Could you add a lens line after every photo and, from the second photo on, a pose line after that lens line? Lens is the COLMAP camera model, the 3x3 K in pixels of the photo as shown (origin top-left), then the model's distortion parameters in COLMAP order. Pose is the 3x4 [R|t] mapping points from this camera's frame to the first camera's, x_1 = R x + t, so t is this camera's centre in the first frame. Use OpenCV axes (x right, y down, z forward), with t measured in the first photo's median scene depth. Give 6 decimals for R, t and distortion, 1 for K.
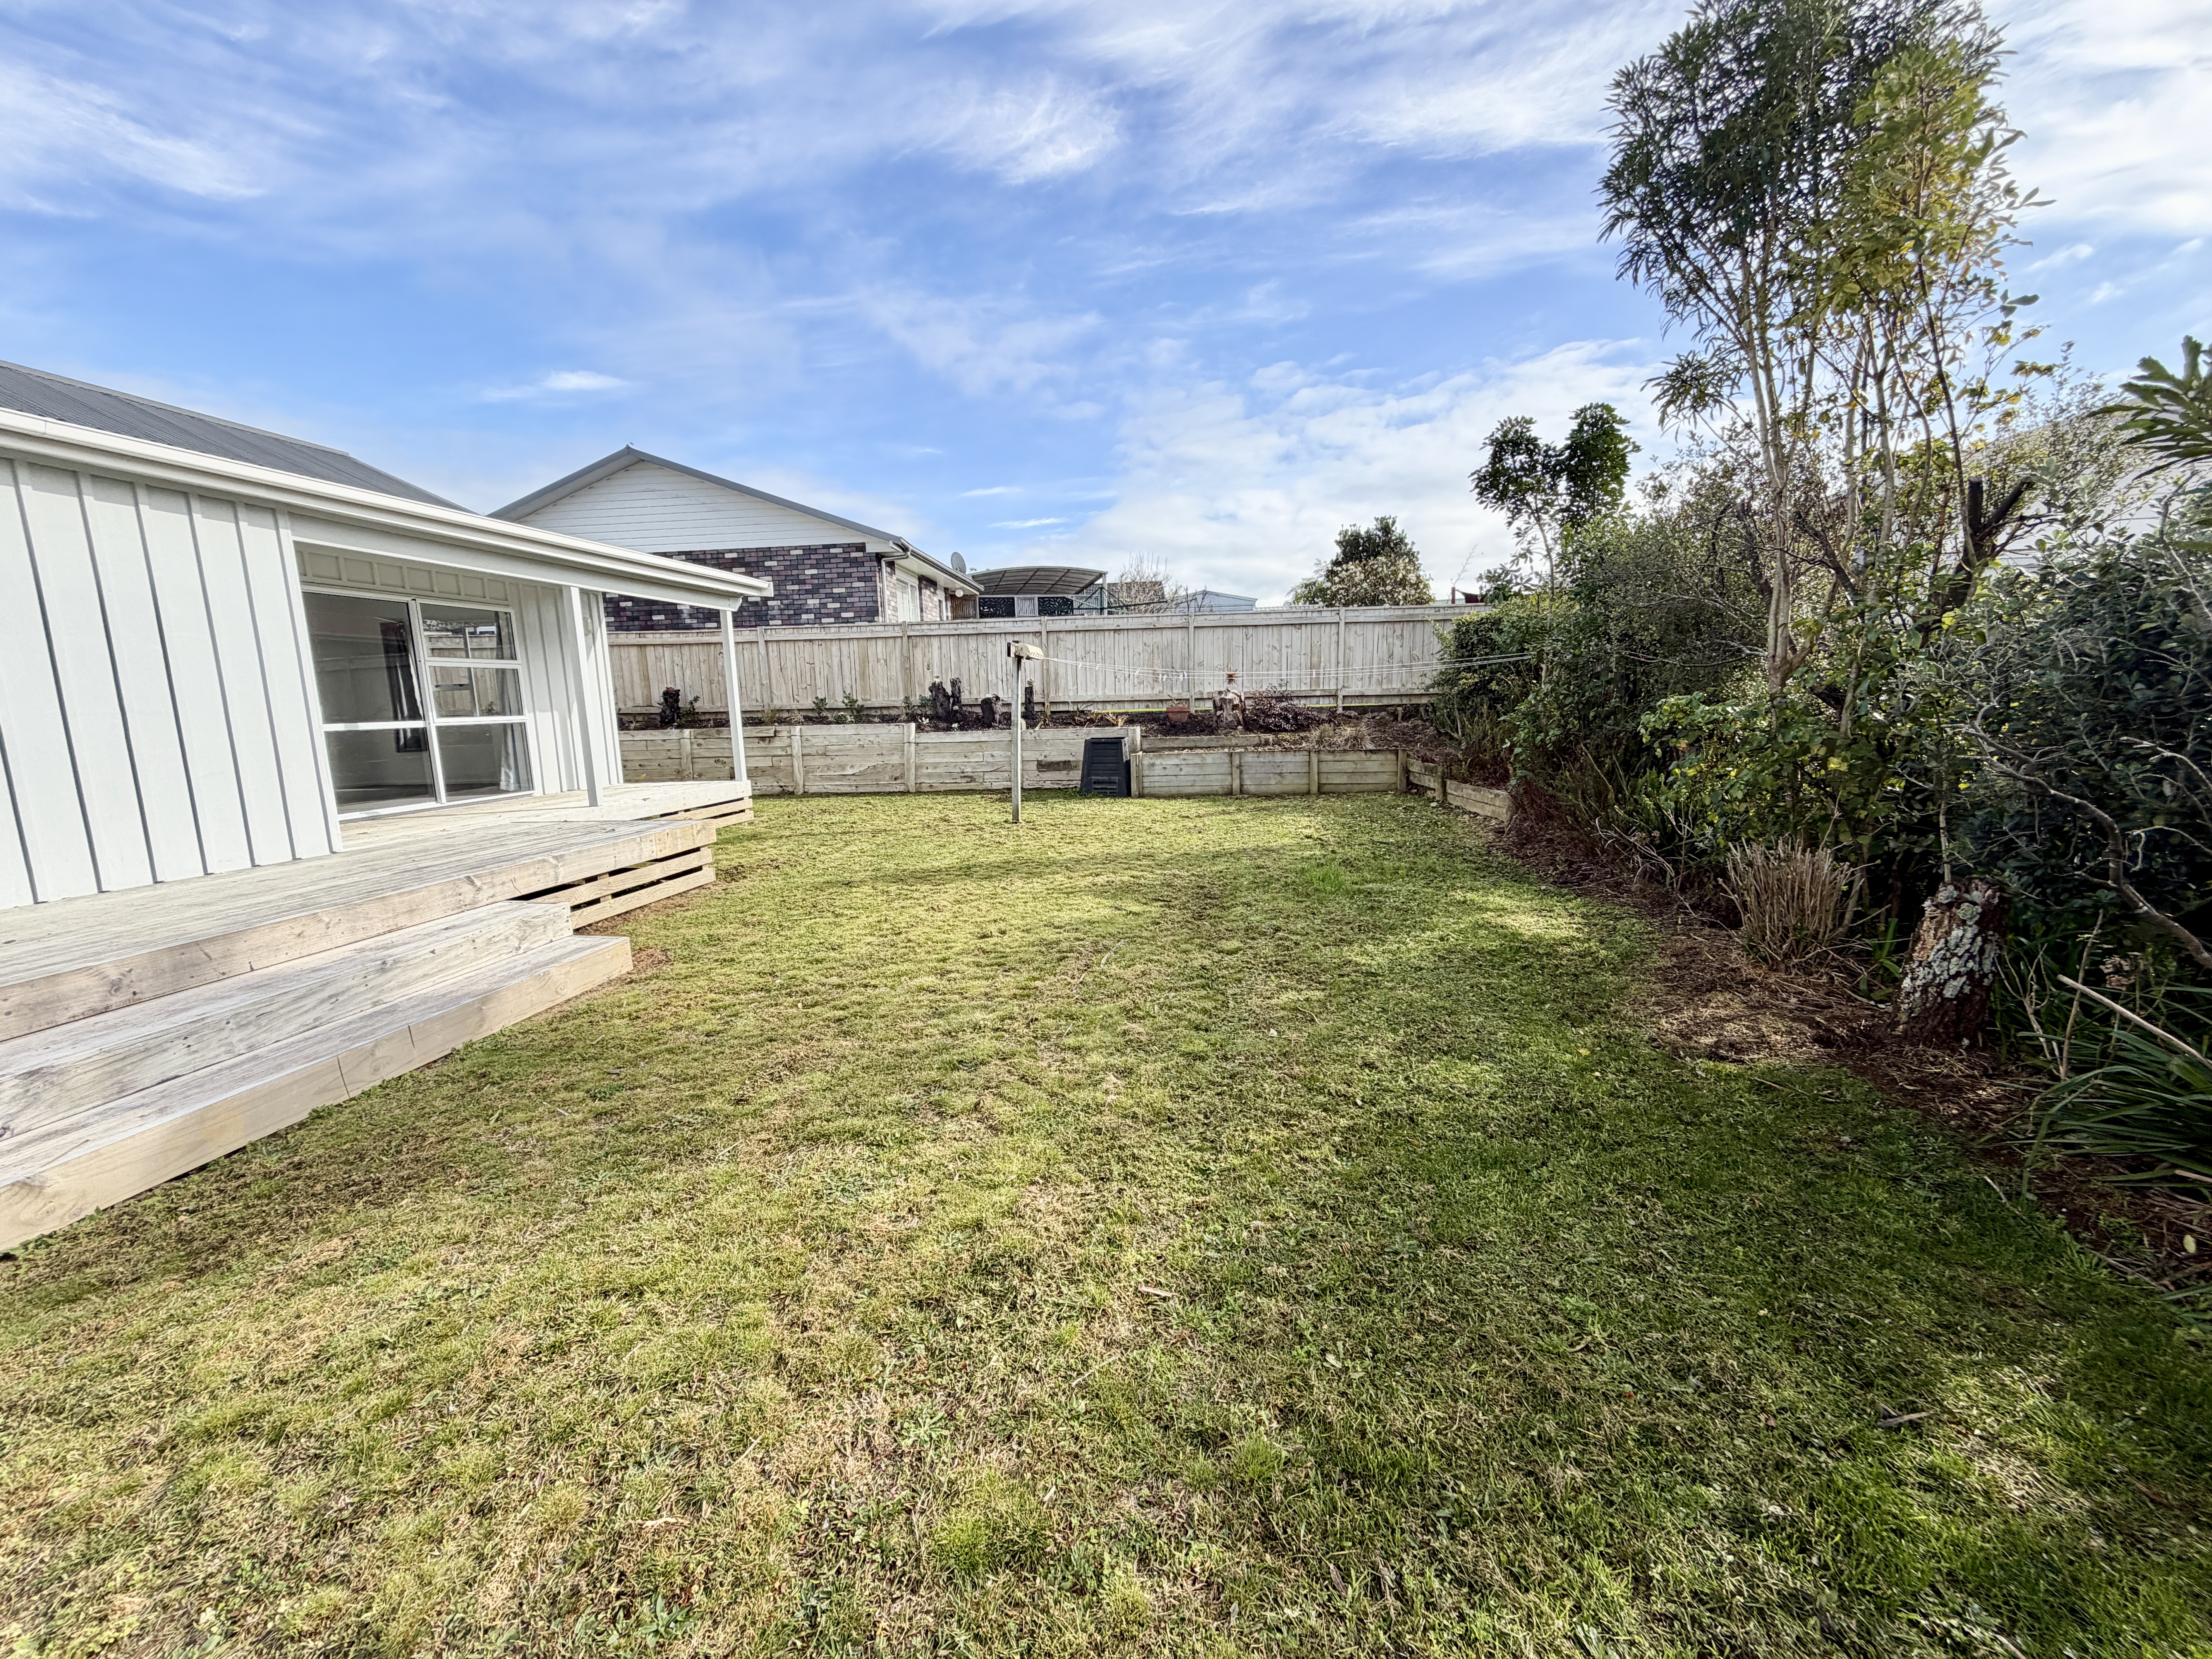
lens RADIAL K [[881.2, 0, 1097.2], [0, 881.2, 829.5], [0, 0, 1]] dist [-0.002611, -0.000375]
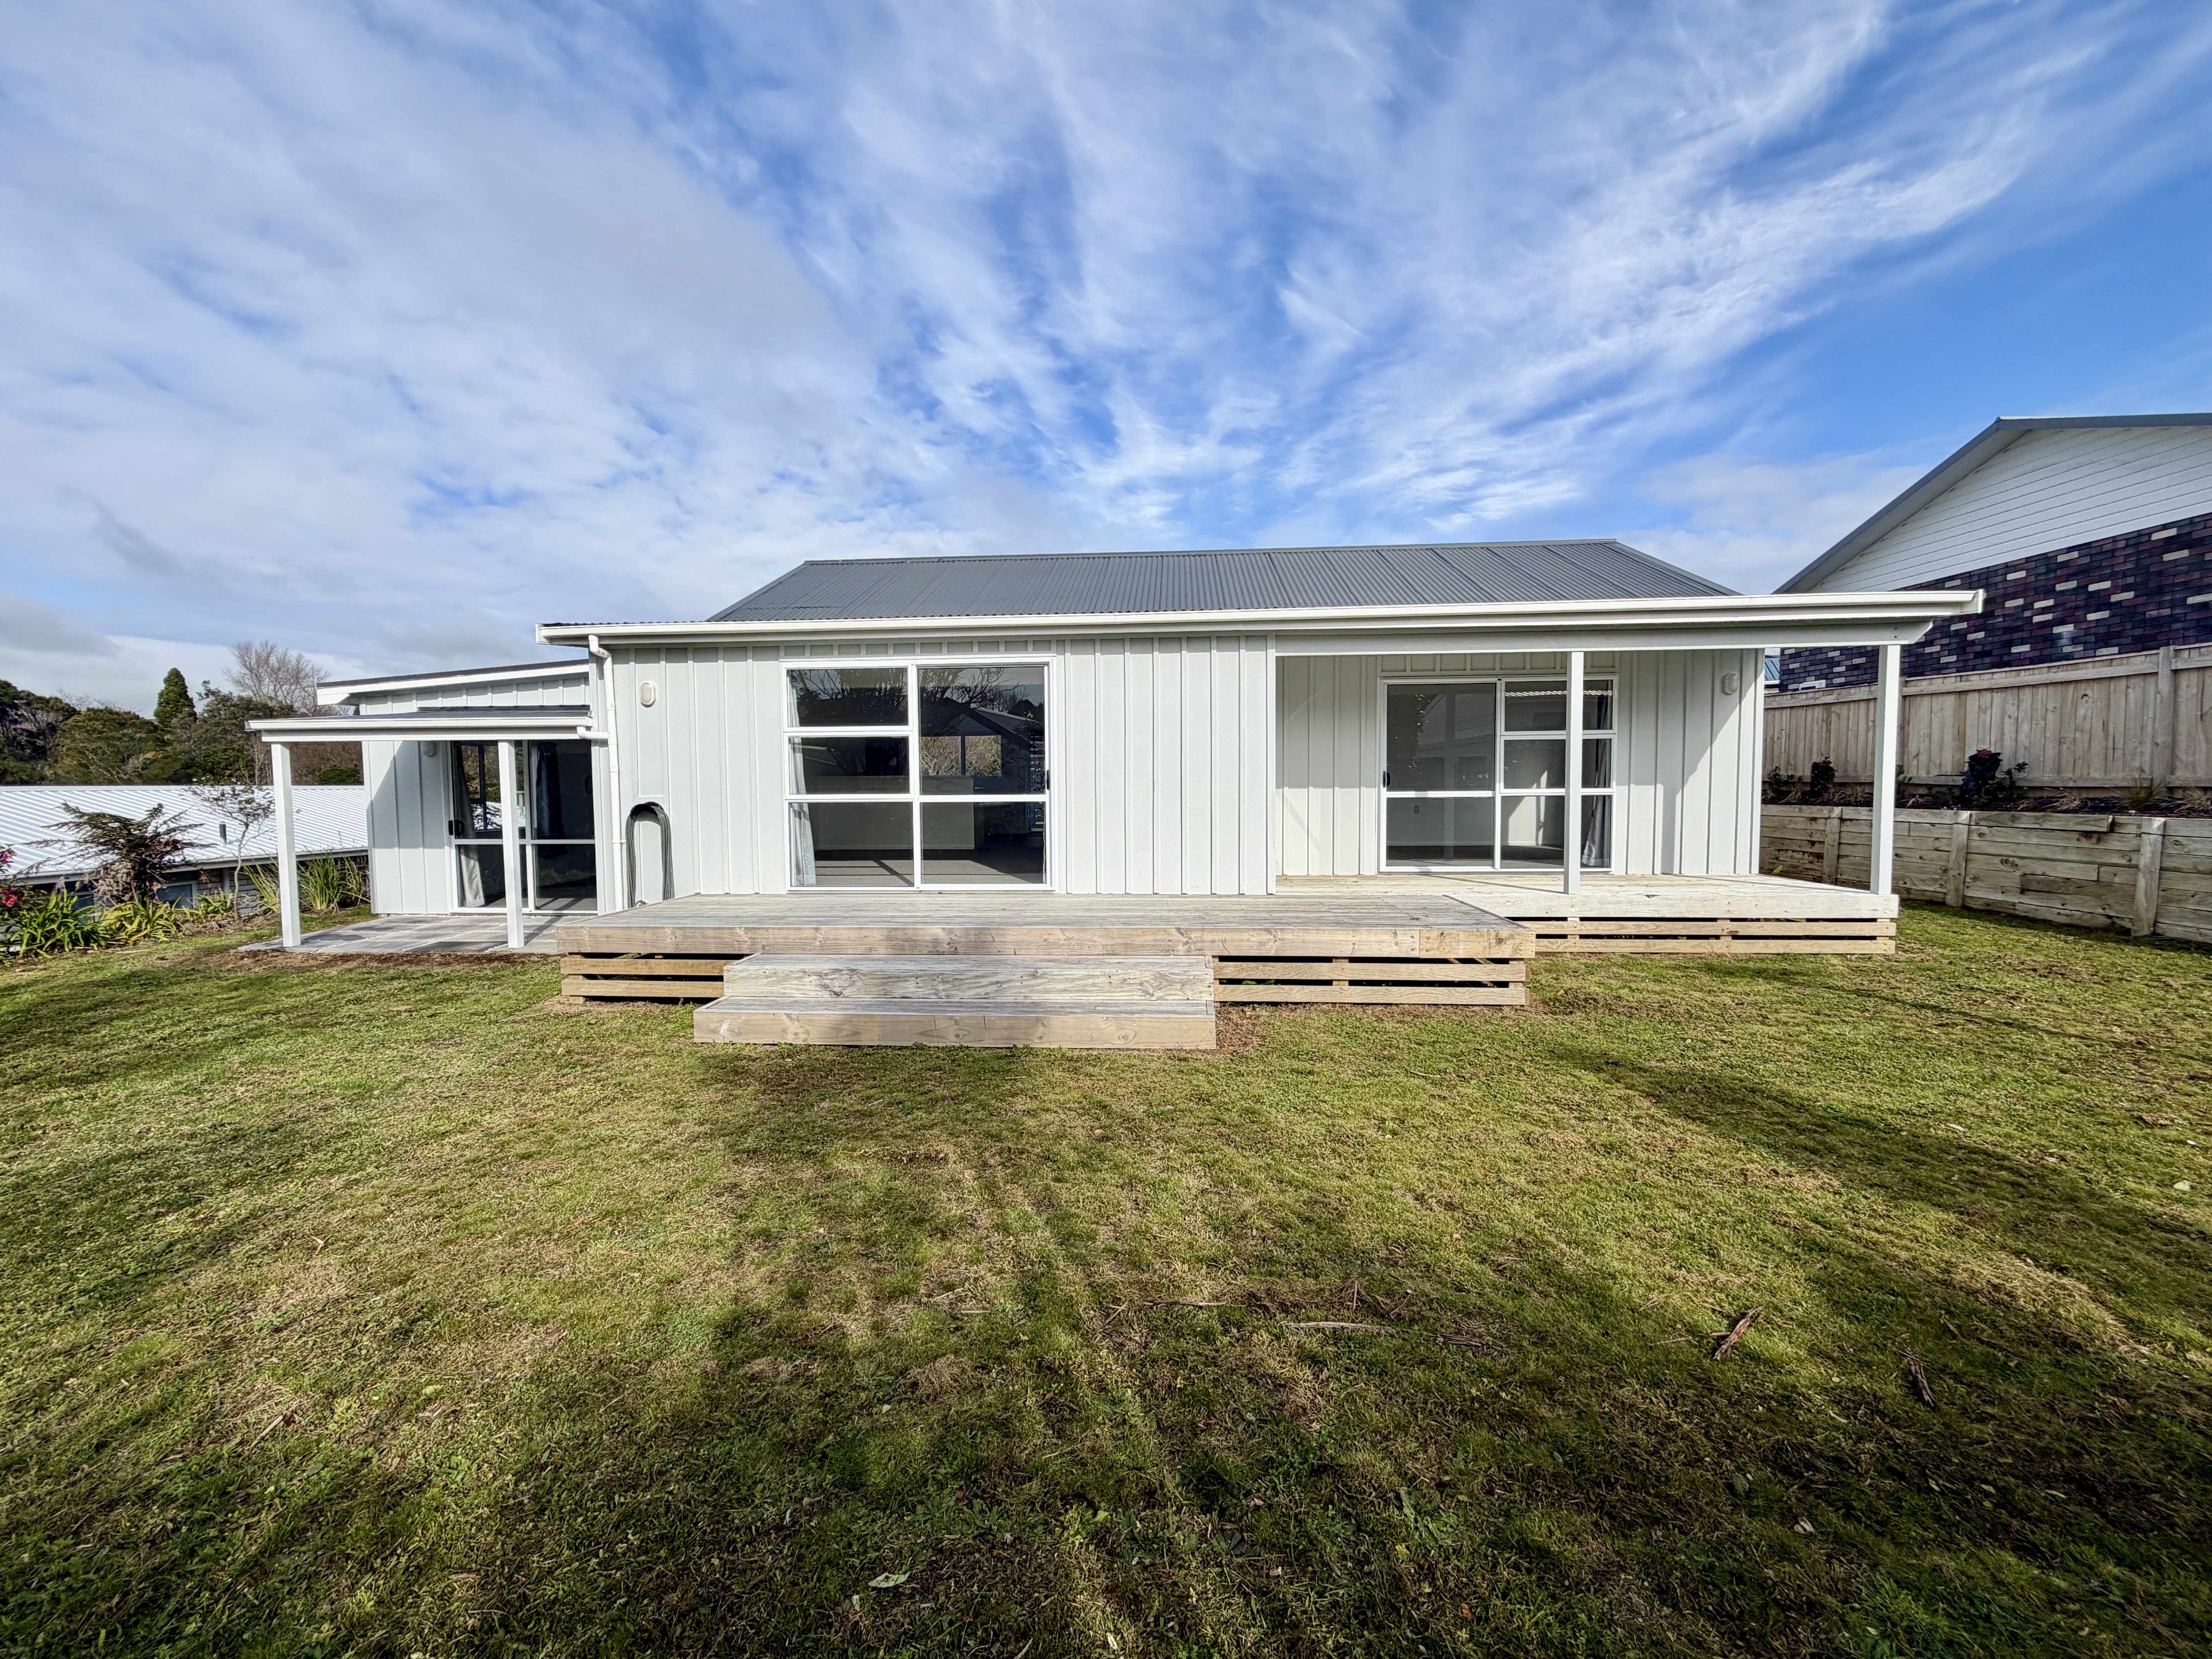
lens RADIAL K [[881.2, 0, 1094.6], [0, 881.2, 833.9], [0, 0, 1]] dist [-0.002611, -0.000375]
pose [[0.088242, 0.087558, -0.992243, 0.198920], [-0.140312, 0.987290, 0.074643, -0.063529], [0.986167, 0.132637, 0.099405, 0.320258]]
